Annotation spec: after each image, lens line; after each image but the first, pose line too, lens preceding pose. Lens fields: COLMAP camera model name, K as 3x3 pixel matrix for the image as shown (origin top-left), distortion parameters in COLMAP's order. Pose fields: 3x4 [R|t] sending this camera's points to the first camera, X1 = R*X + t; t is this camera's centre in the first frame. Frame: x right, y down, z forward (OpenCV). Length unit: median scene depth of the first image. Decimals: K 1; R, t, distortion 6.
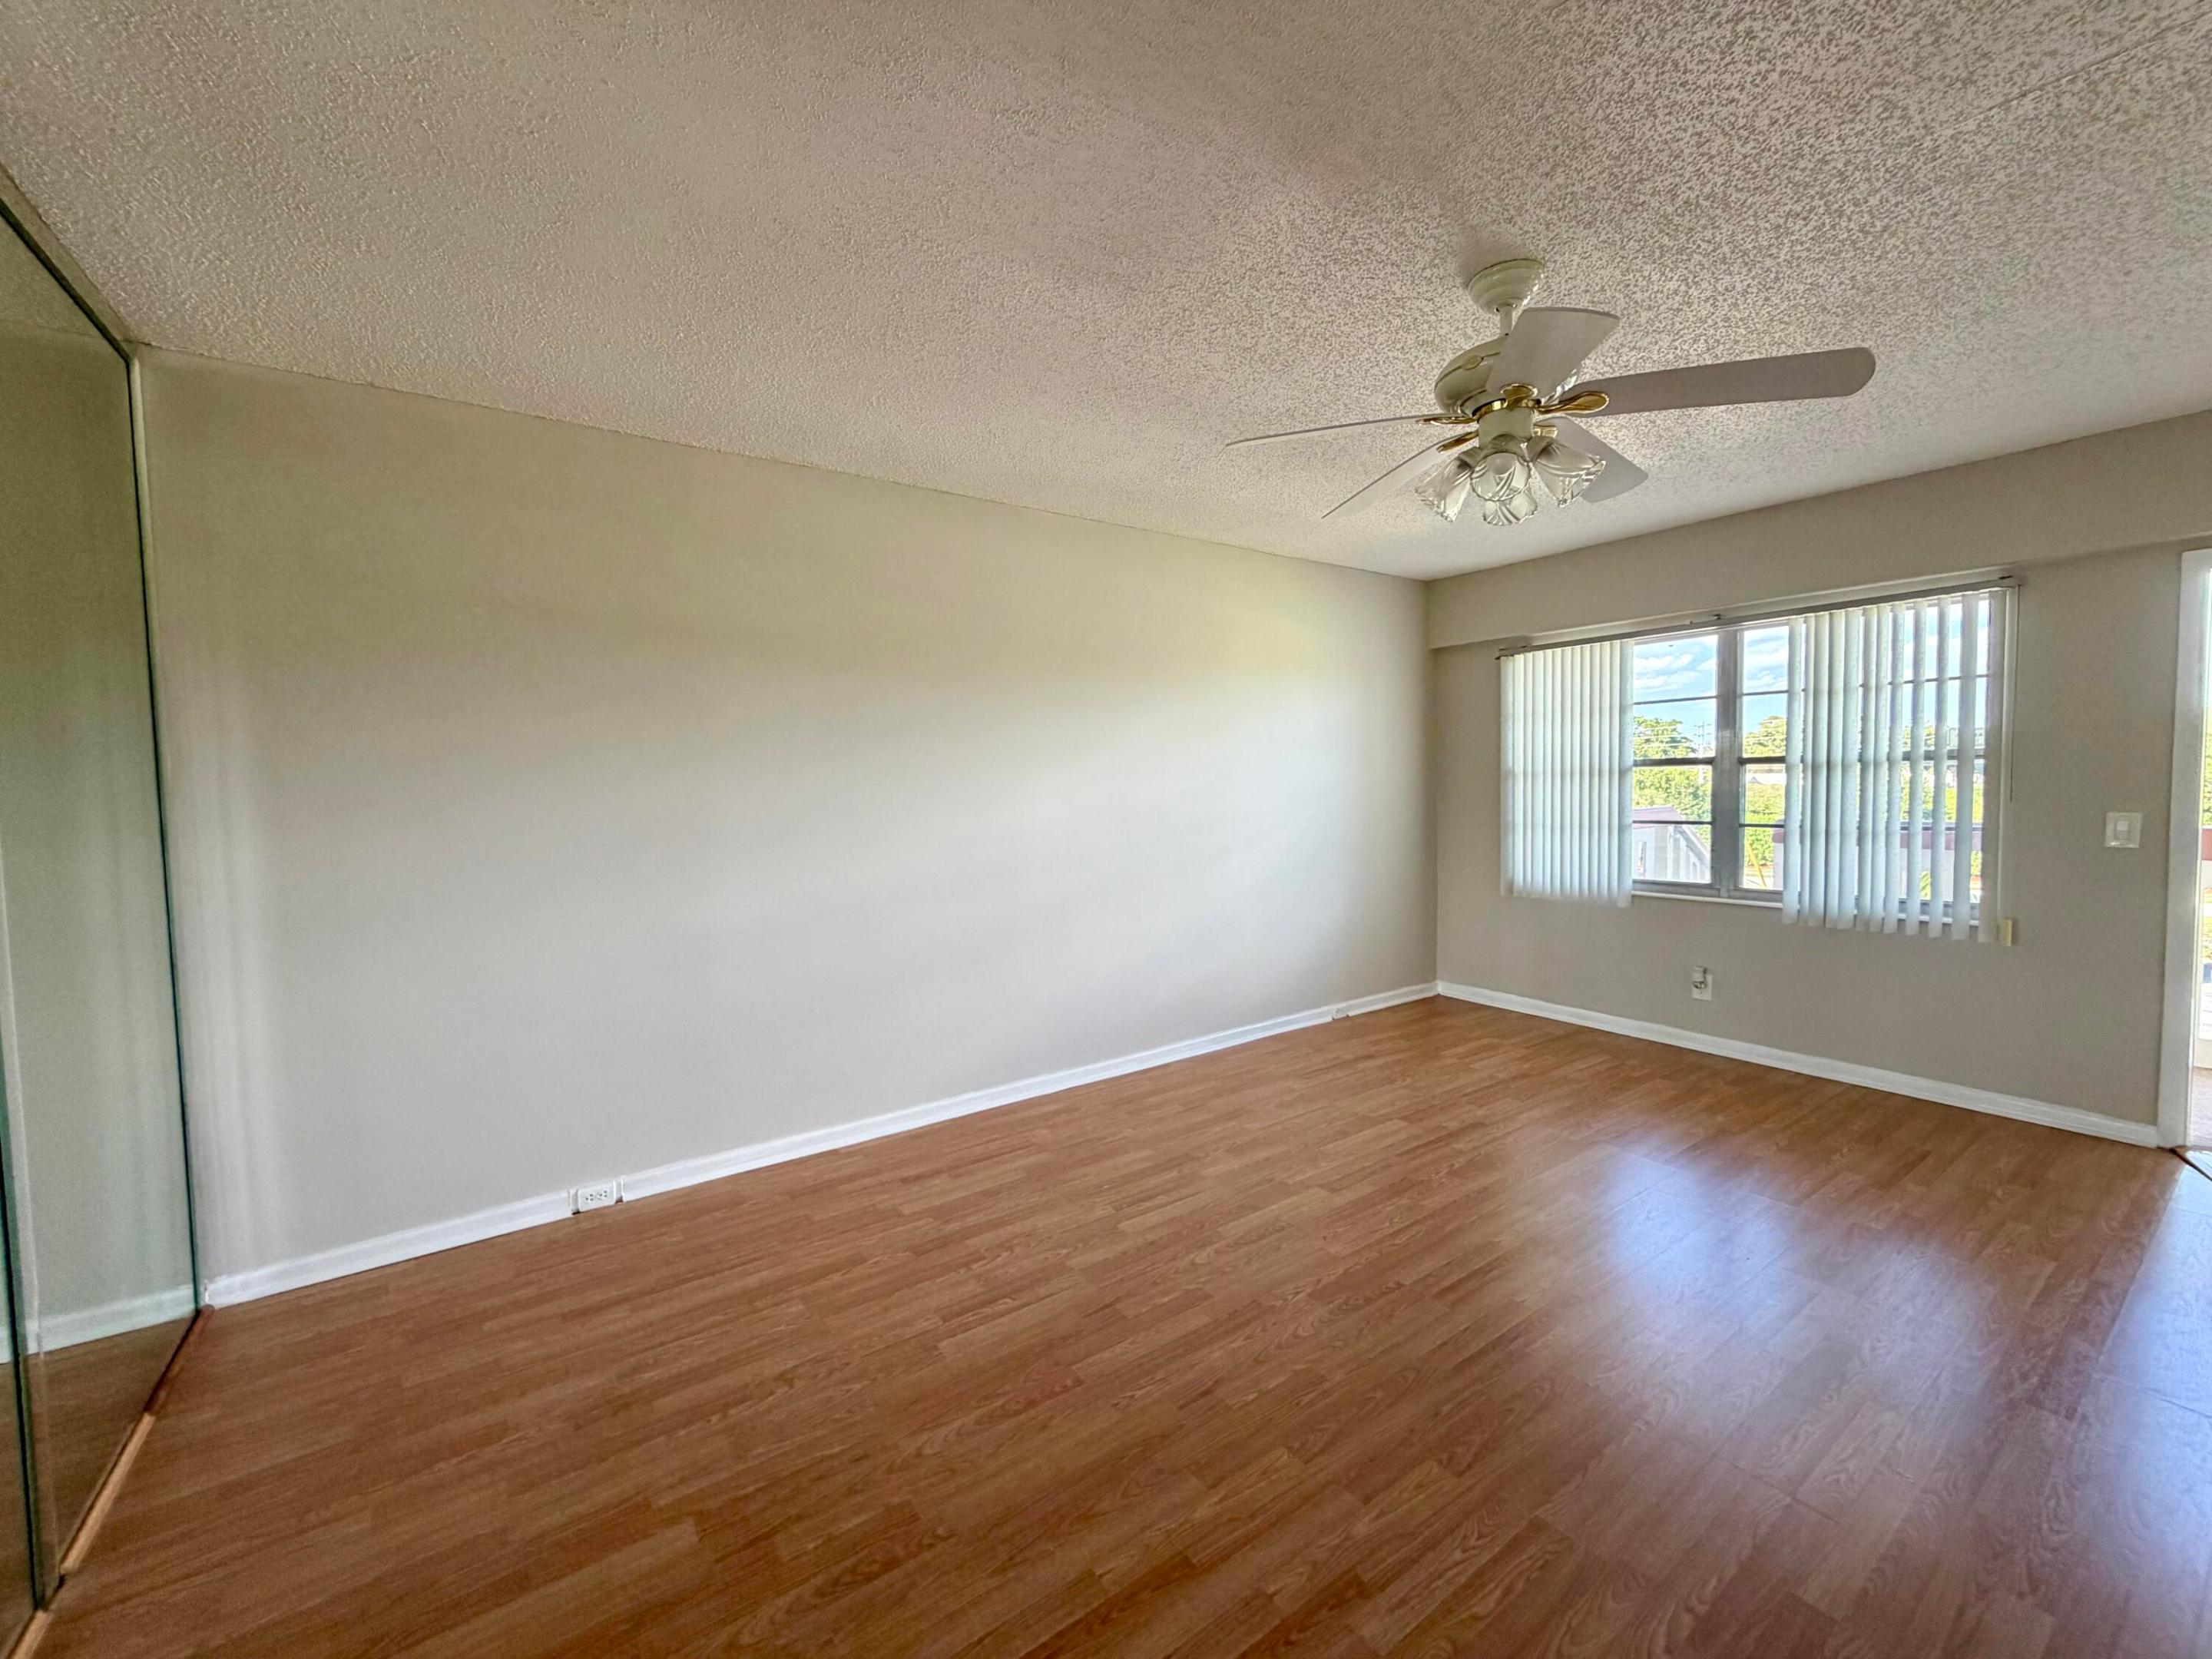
lens RADIAL K [[880.4, 0, 1101.1], [0, 880.4, 827.3], [0, 0, 1]] dist [0.000734, -0.000042]
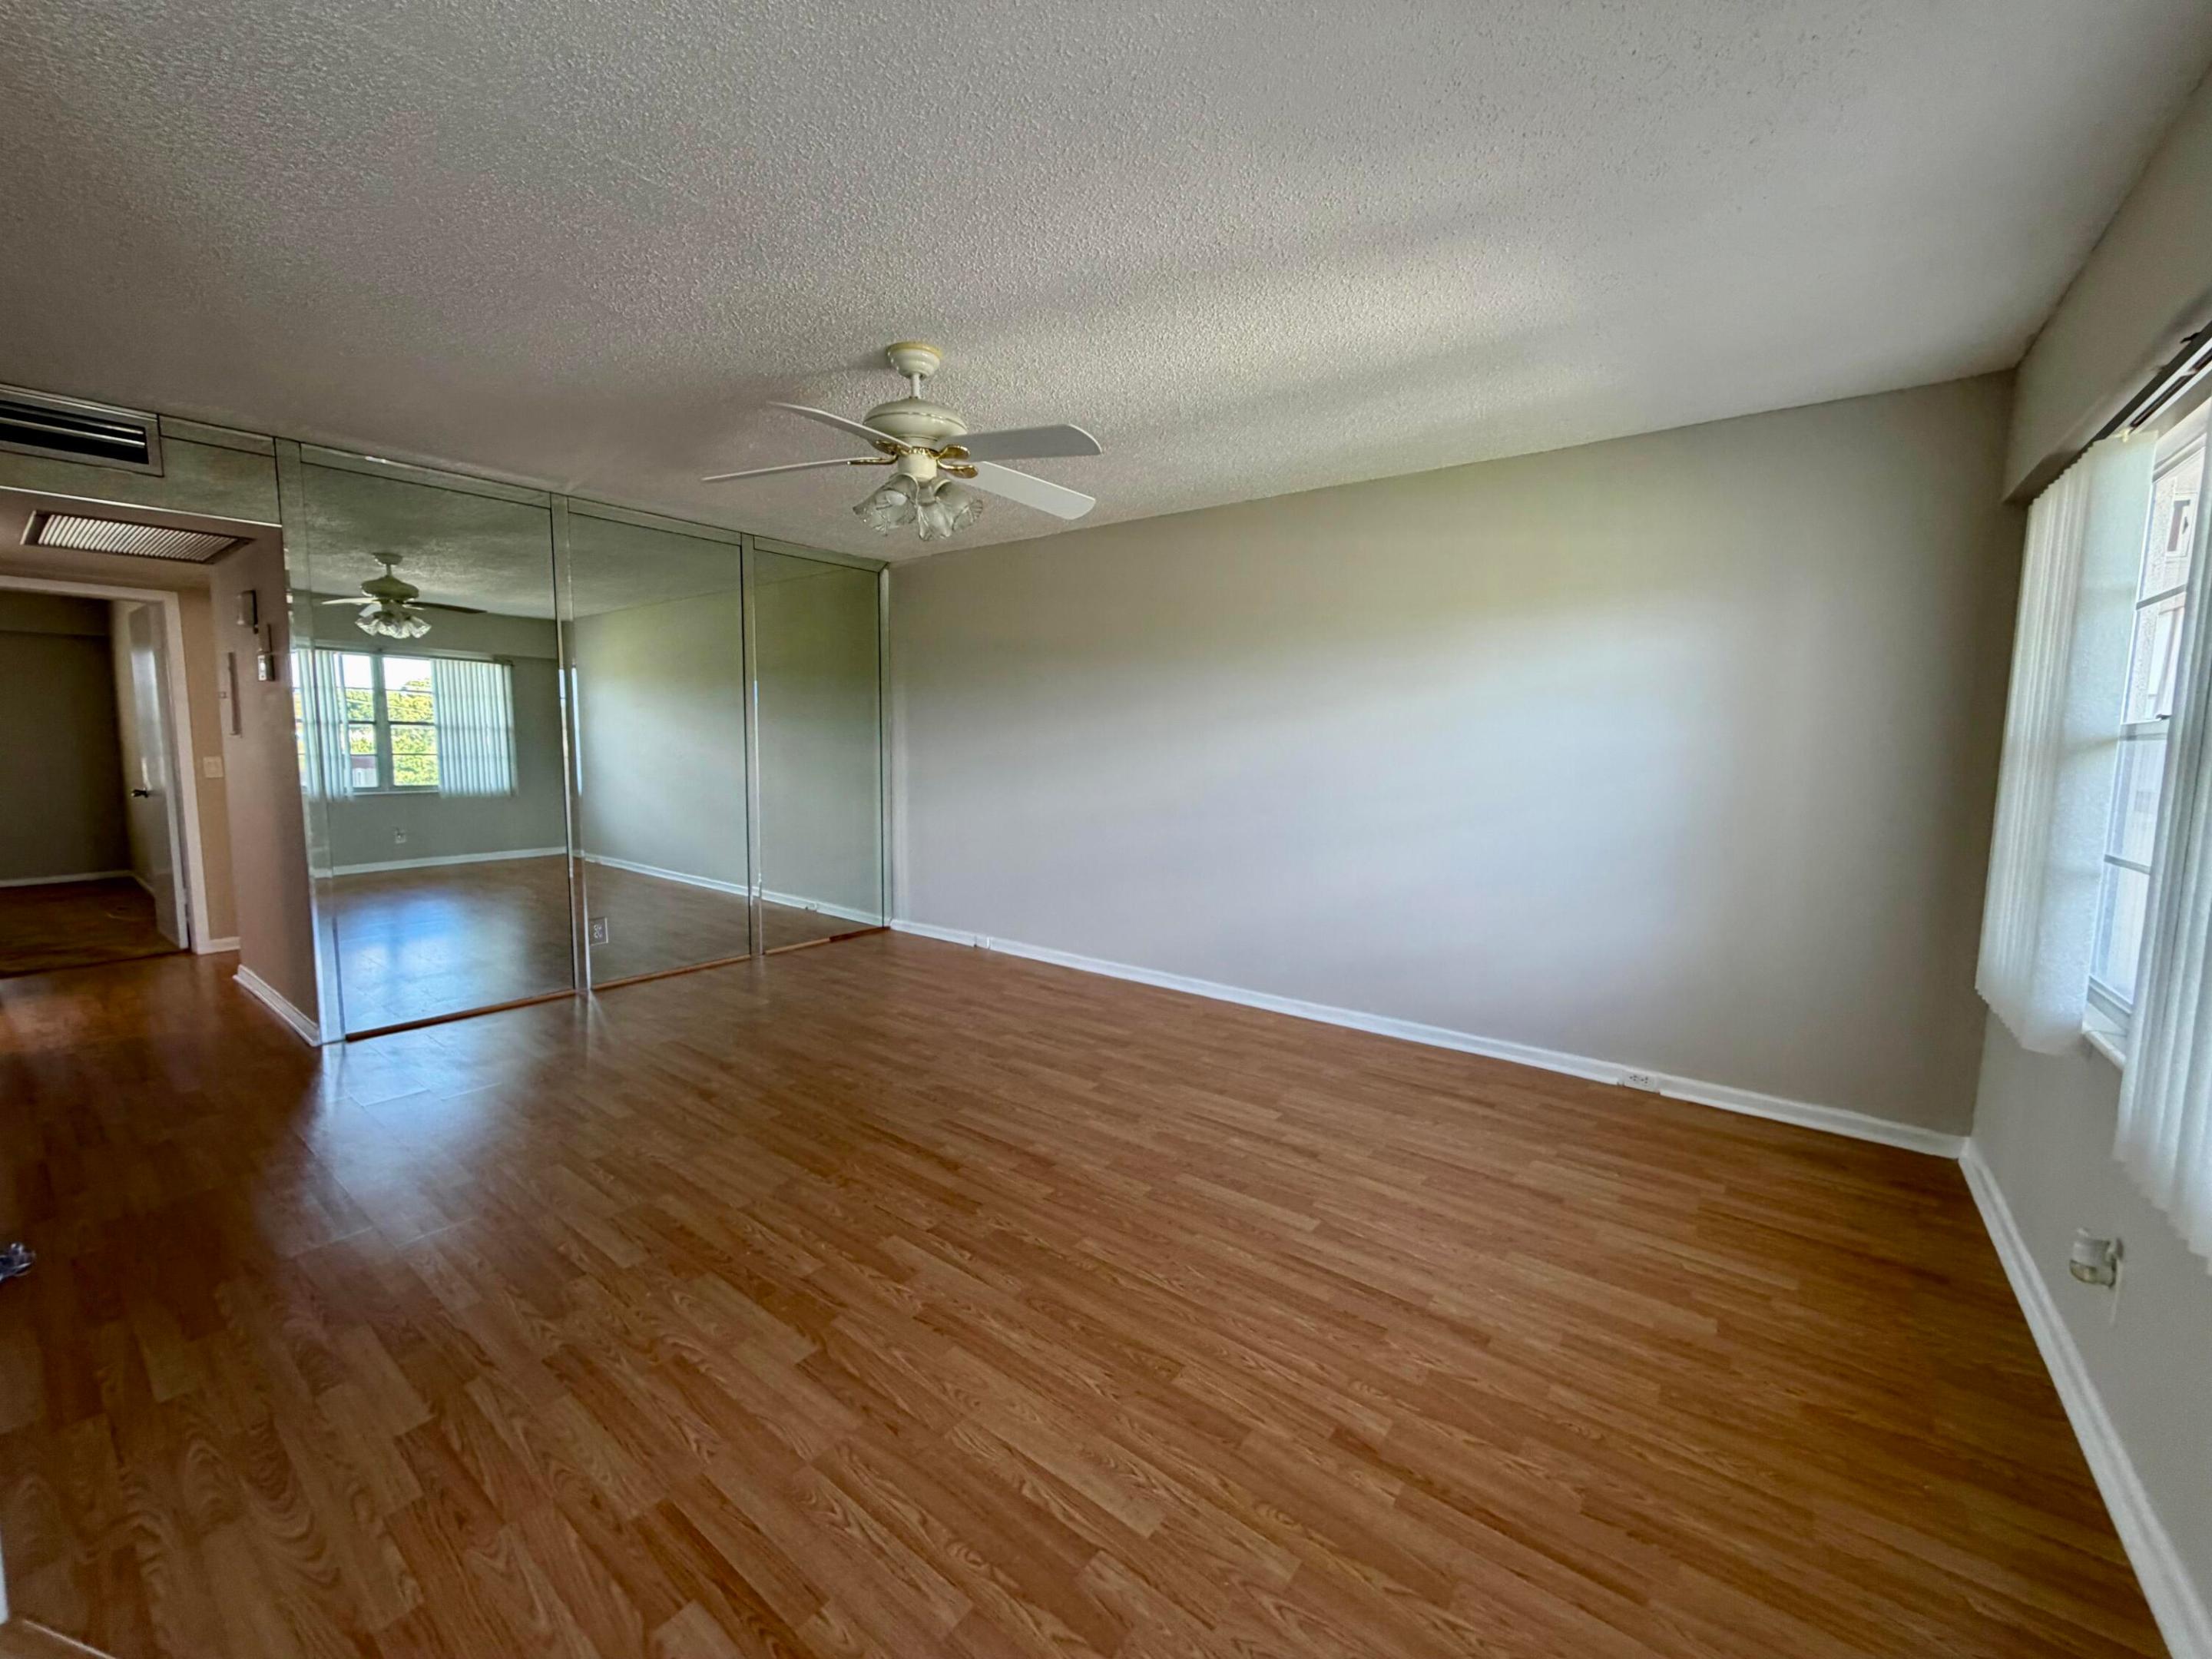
lens RADIAL K [[880.4, 0, 1101.1], [0, 880.4, 827.3], [0, 0, 1]] dist [0.000734, -0.000042]
pose [[0.300509, 0.120012, -0.946198, 1.239757], [-0.066683, 0.992268, 0.104677, -0.056064], [0.951445, 0.031639, 0.306189, 0.585884]]
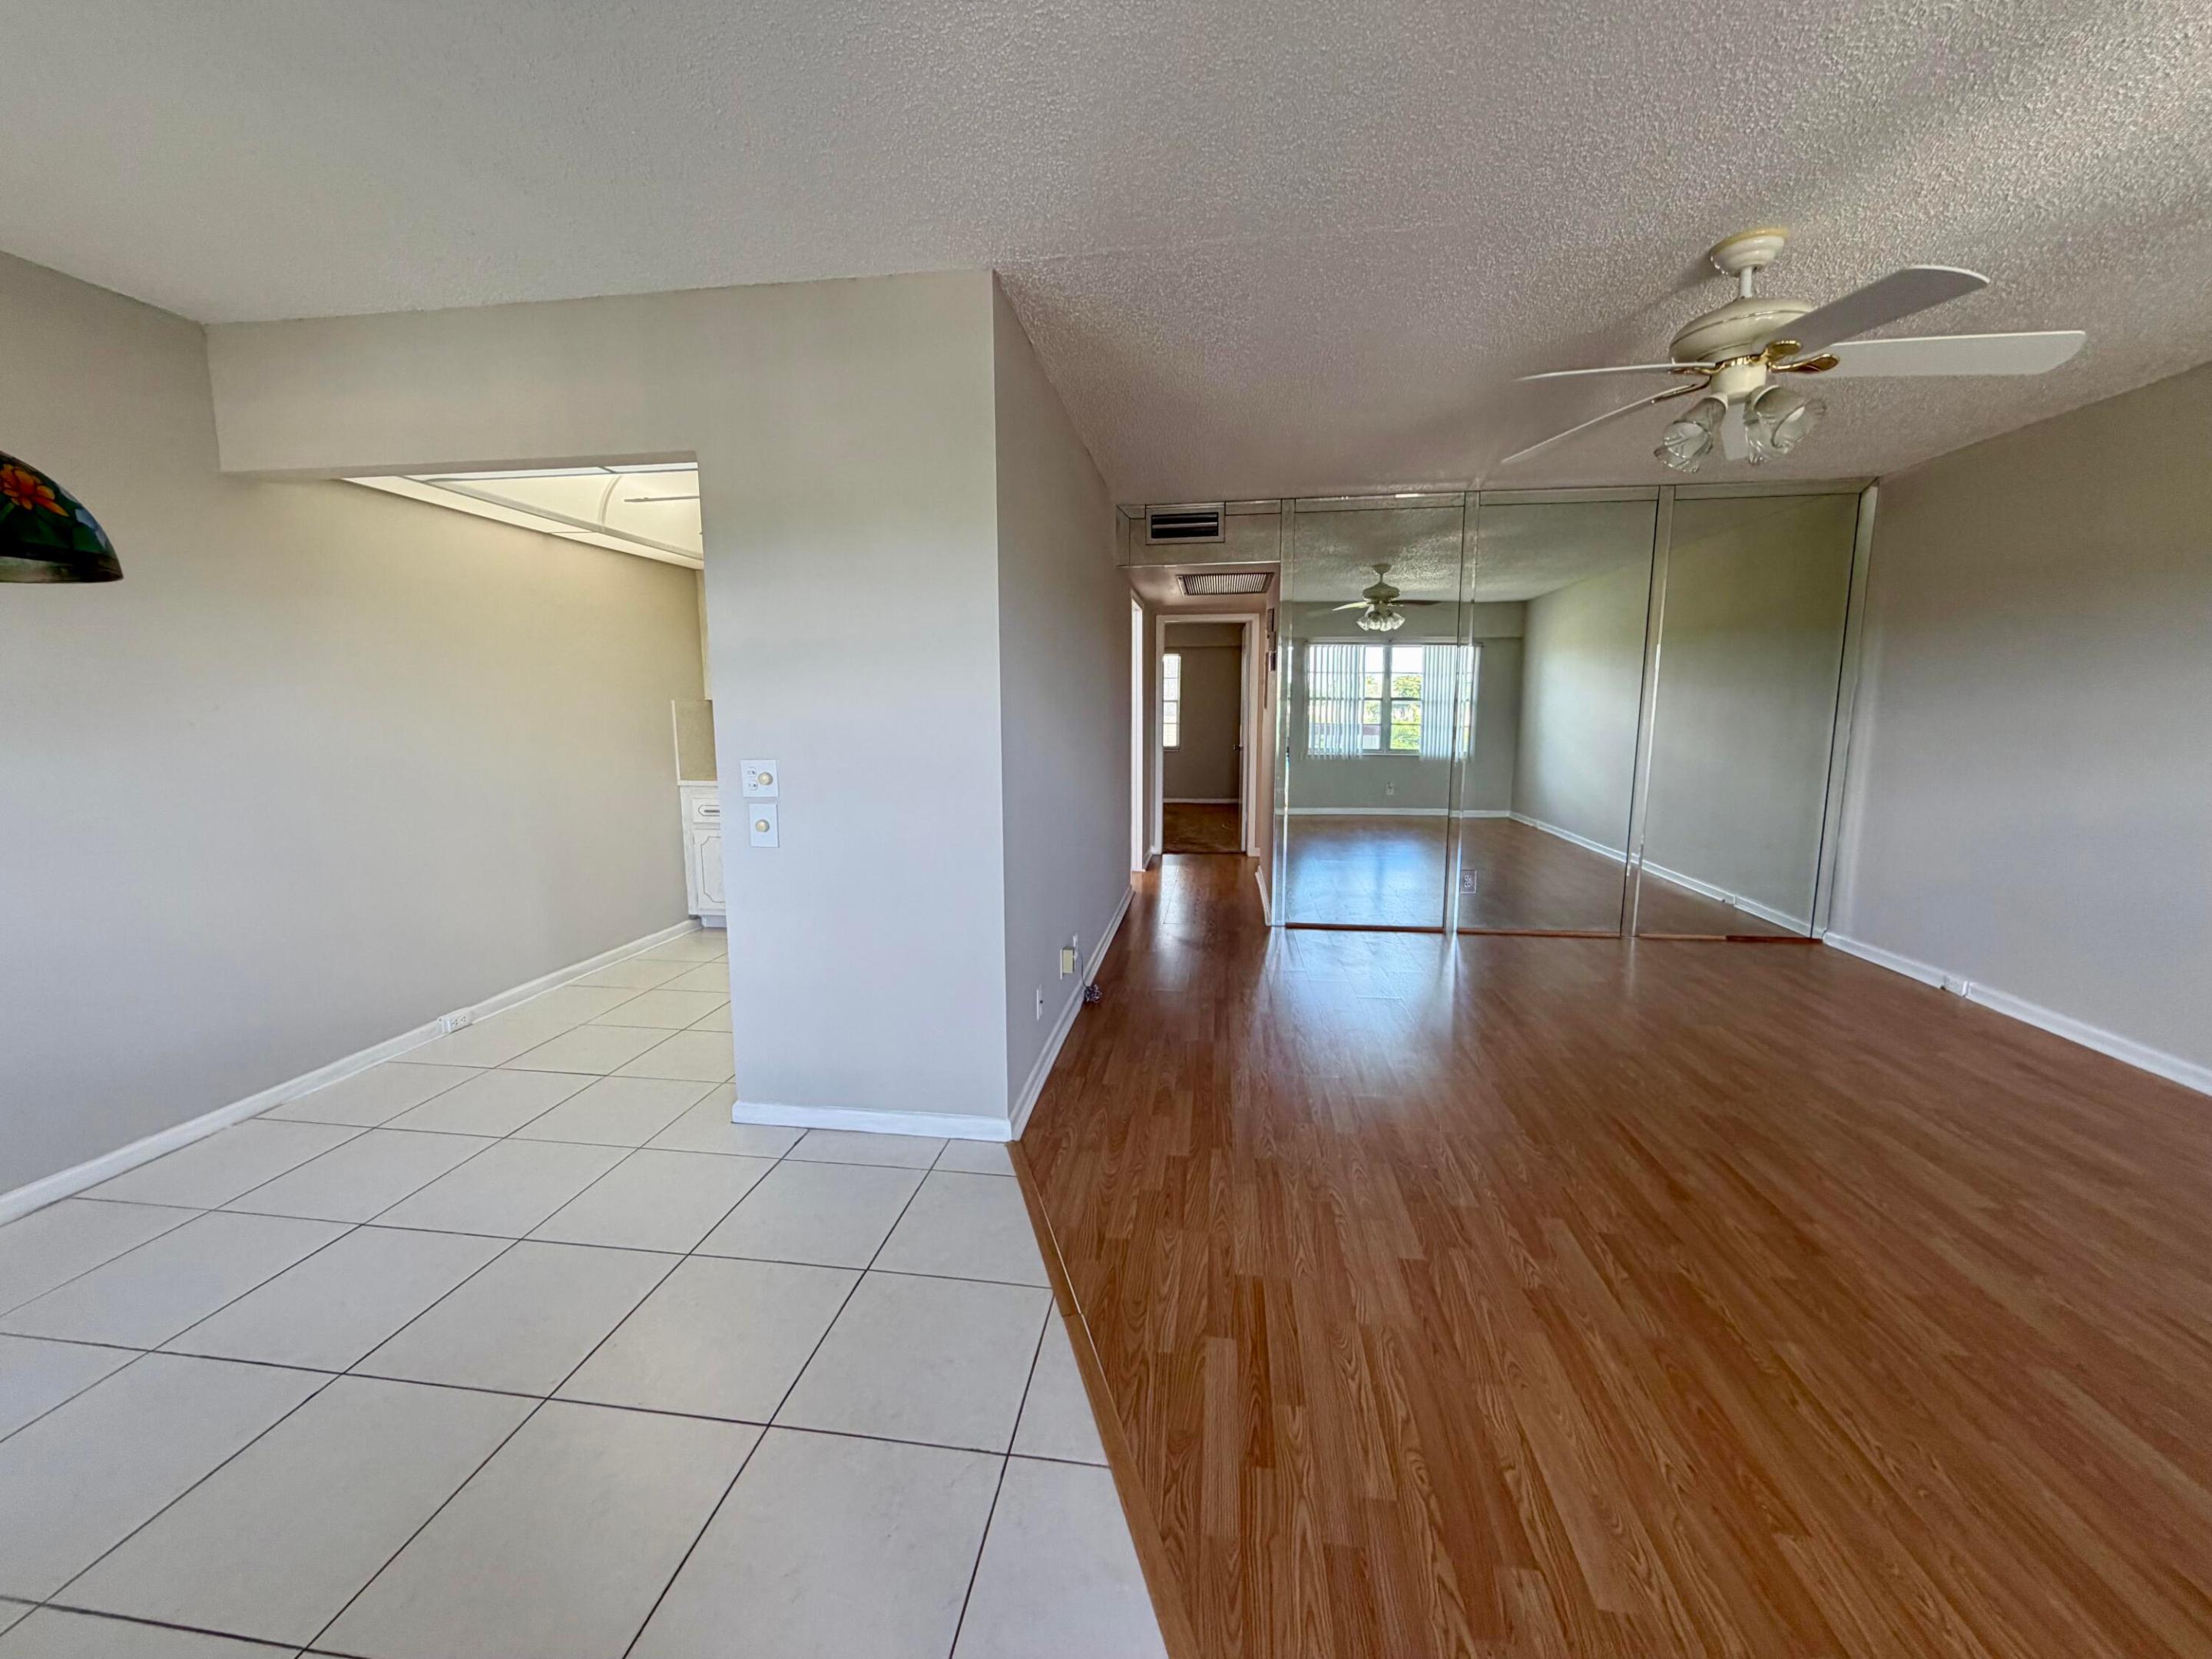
lens RADIAL K [[880.4, 0, 1101.1], [0, 880.4, 827.3], [0, 0, 1]] dist [0.000734, -0.000042]
pose [[-0.680102, 0.122741, -0.722769, 1.261424], [-0.019629, 0.982483, 0.185316, -0.065212], [0.732854, 0.140221, -0.665780, 0.824131]]
